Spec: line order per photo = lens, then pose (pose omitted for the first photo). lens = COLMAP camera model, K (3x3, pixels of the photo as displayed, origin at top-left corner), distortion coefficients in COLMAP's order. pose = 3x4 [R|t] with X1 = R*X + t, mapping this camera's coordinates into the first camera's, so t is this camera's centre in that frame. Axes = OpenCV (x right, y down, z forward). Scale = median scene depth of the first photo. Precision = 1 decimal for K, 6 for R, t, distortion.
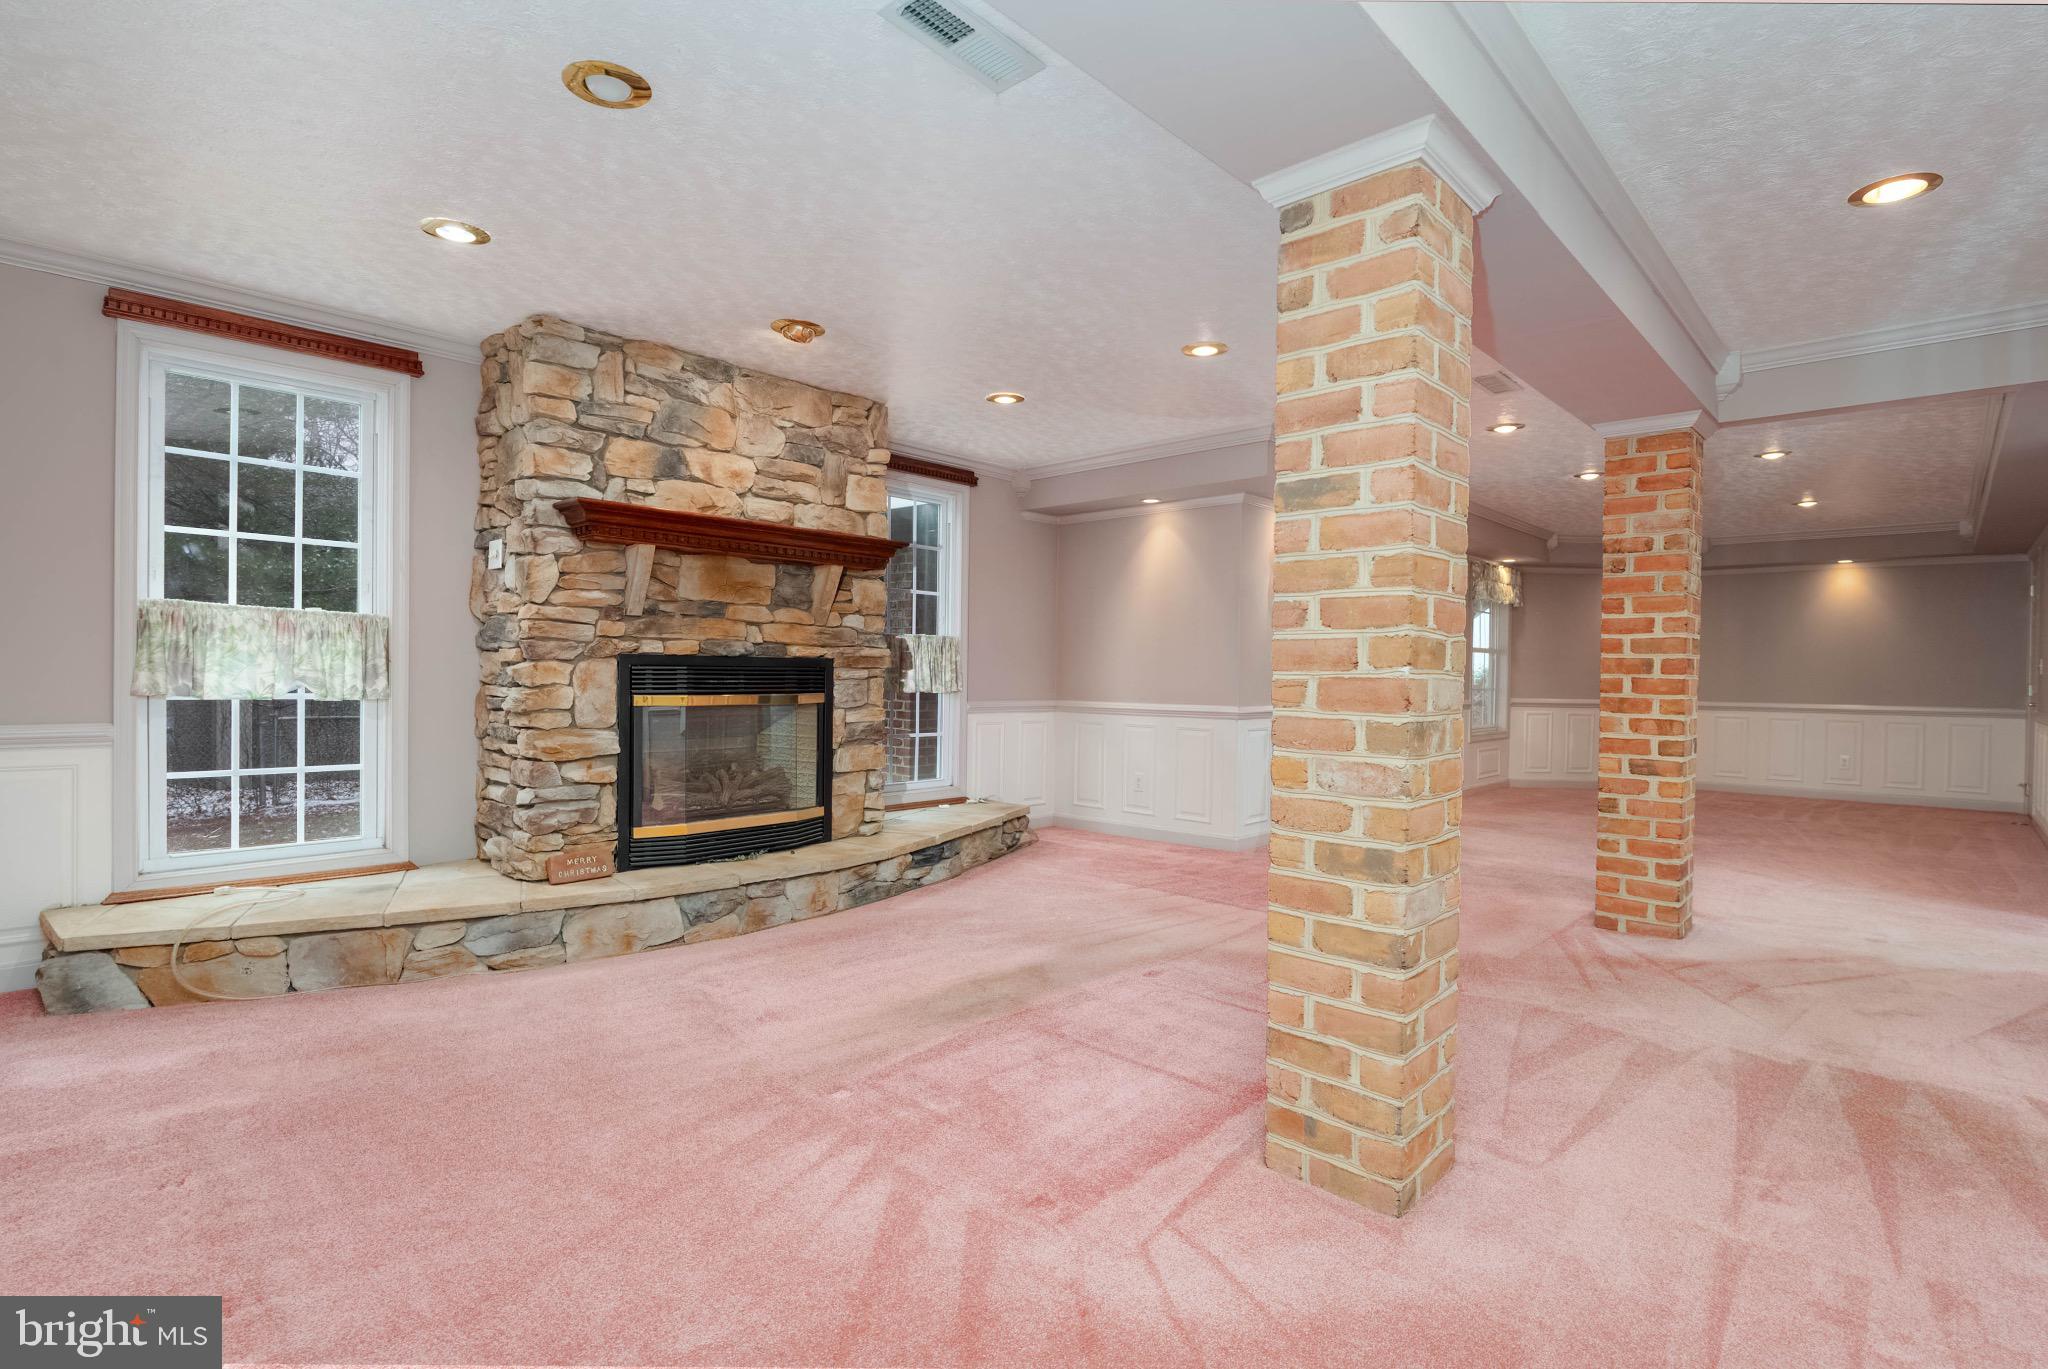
lens RADIAL K [[980.8, 0, 1050.4], [0, 980.8, 678.4], [0, 0, 1]] dist [-0.000209, -0.000205]
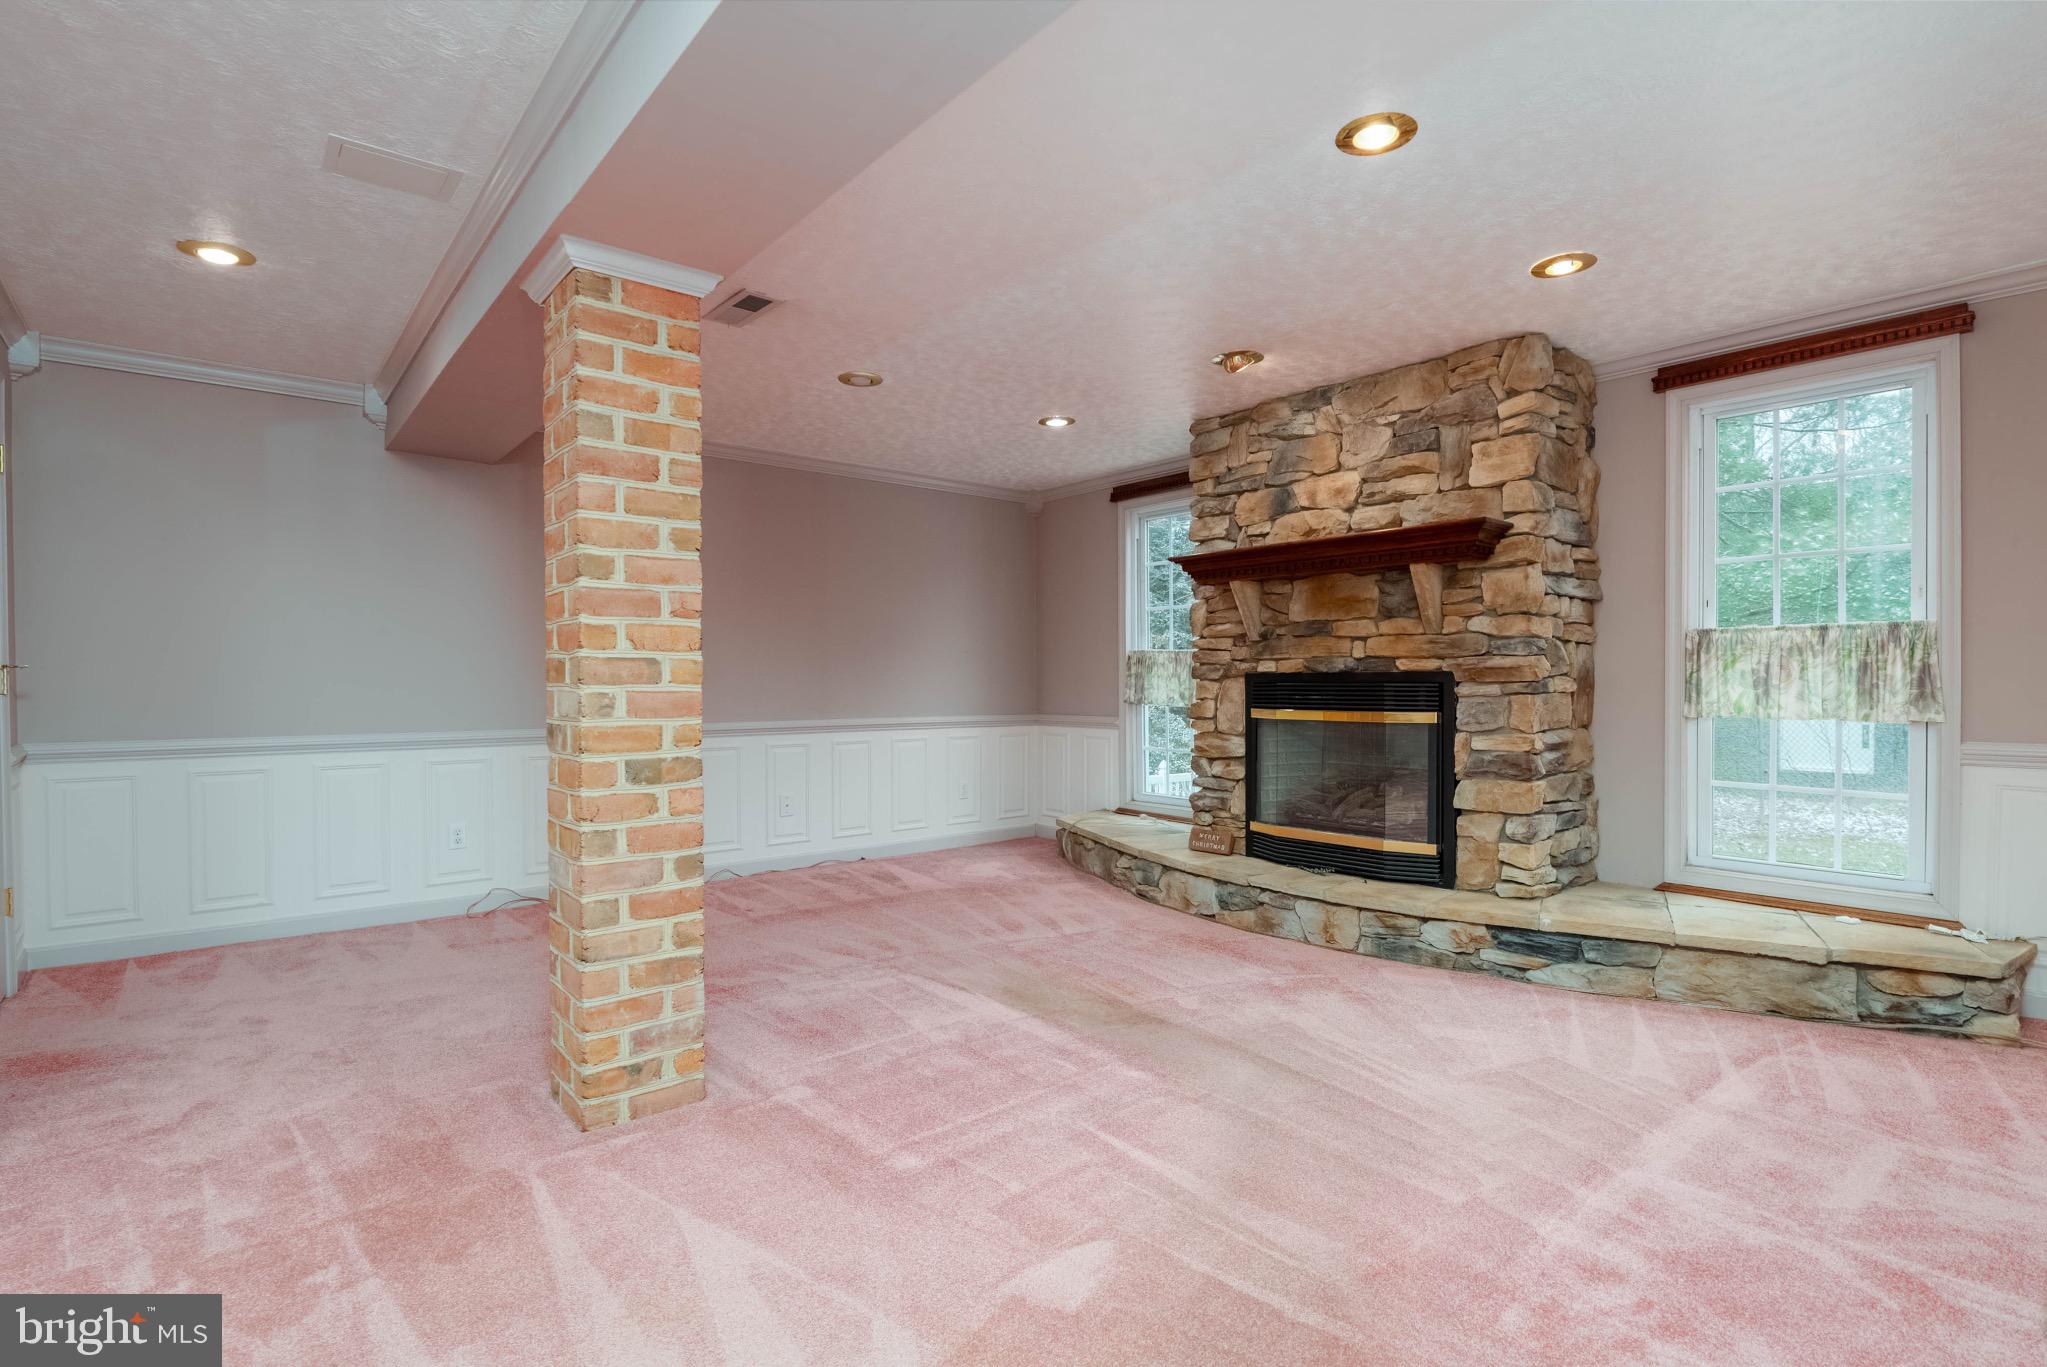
lens RADIAL K [[1001.8, 0, 1036.6], [0, 1001.8, 688.4], [0, 0, 1]] dist [-0.000378, -0.000689]
pose [[-0.139080, -0.005650, -0.990265, 0.735432], [-0.005382, 0.999973, -0.004949, 0.000381], [0.990267, 0.004641, -0.139107, 0.835171]]
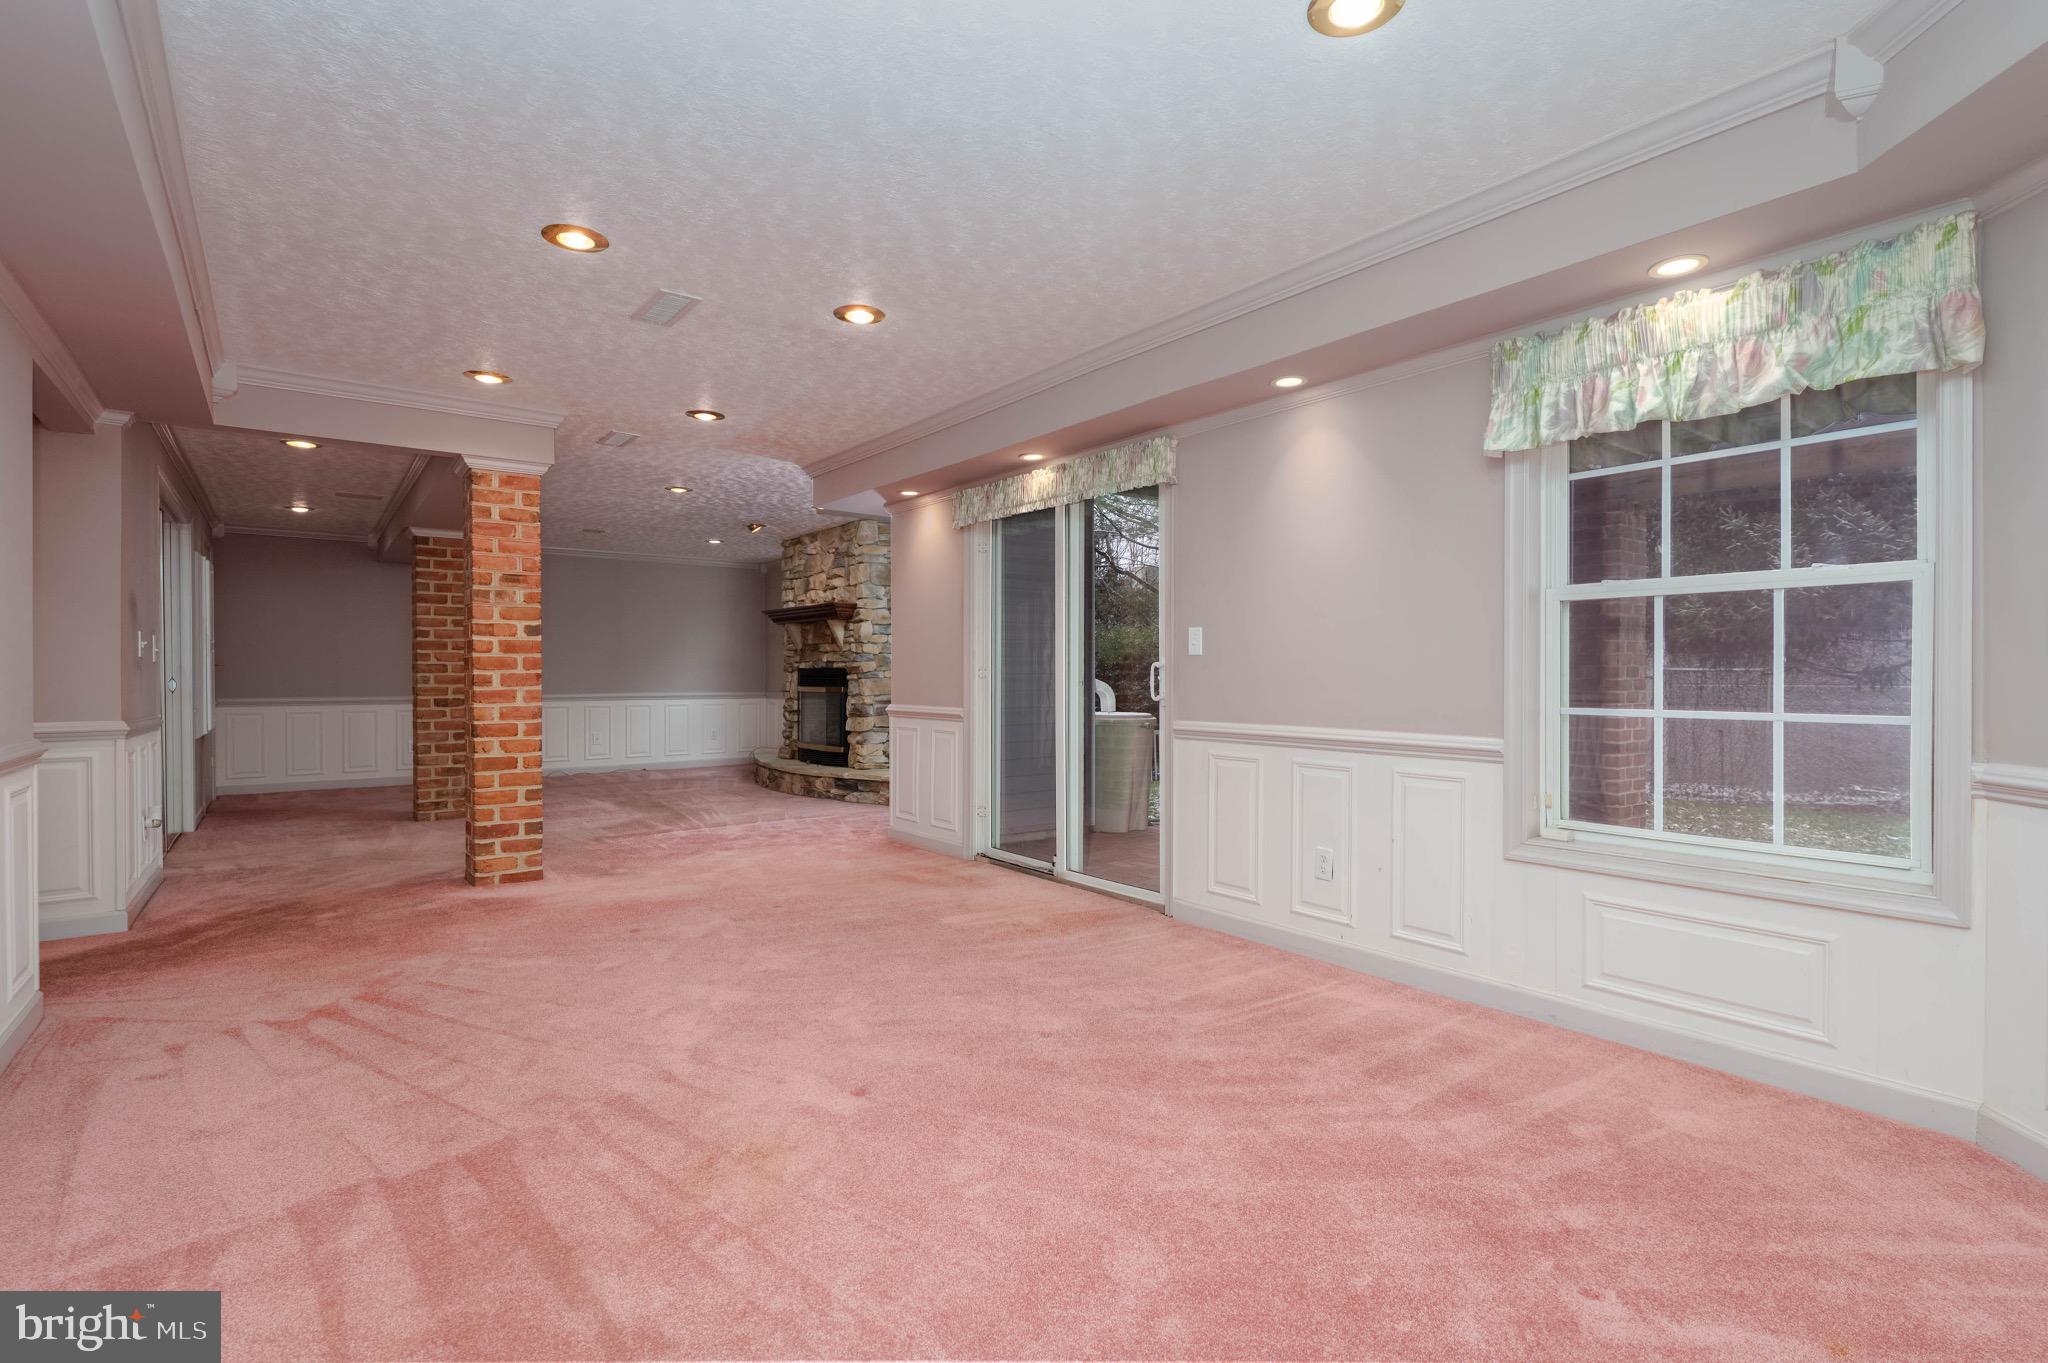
lens RADIAL K [[980.8, 0, 1050.4], [0, 980.8, 675.4], [0, 0, 1]] dist [-0.000209, -0.000205]
pose [[-0.170126, -0.011136, -0.985359, 1.667945], [-0.008531, 0.999915, -0.009827, 0.008280], [0.985385, 0.006734, -0.170207, 1.842643]]
